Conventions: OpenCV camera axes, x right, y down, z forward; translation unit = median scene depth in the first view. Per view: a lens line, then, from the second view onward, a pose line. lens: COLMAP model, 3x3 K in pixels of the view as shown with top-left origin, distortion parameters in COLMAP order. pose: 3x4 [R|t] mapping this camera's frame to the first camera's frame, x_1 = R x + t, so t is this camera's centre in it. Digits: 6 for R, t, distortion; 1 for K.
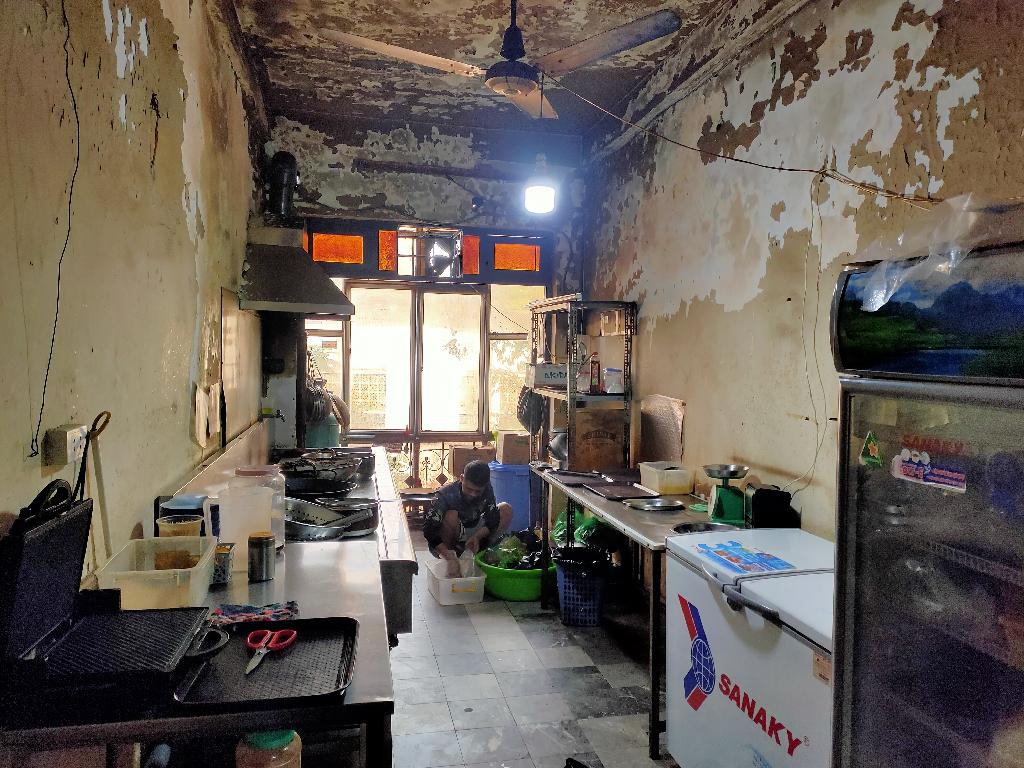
lens RADIAL K [[775.1, 0, 515.9], [0, 775.1, 382.1], [0, 0, 1]] dist [0.038690, -0.009176]
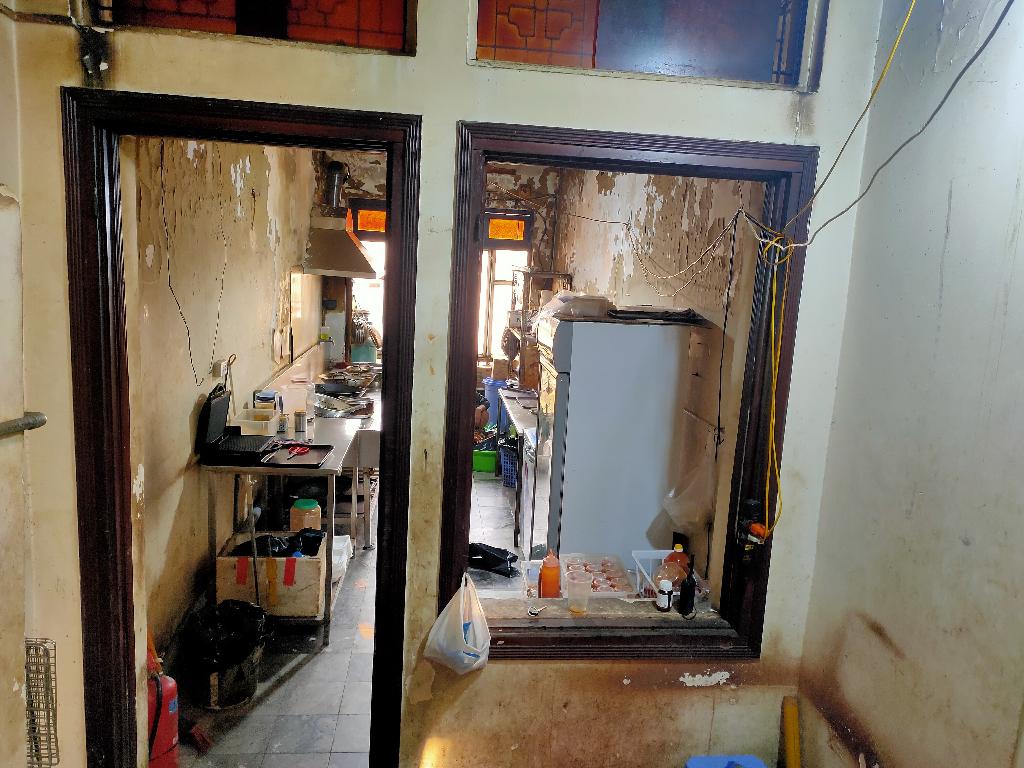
lens RADIAL K [[775.1, 0, 510.8], [0, 775.1, 384.7], [0, 0, 1]] dist [0.038690, -0.009176]
pose [[0.992889, 0.055747, -0.105182, 0.314982], [-0.042752, 0.991610, 0.121990, -0.108924], [0.111100, -0.116626, 0.986942, -0.699078]]
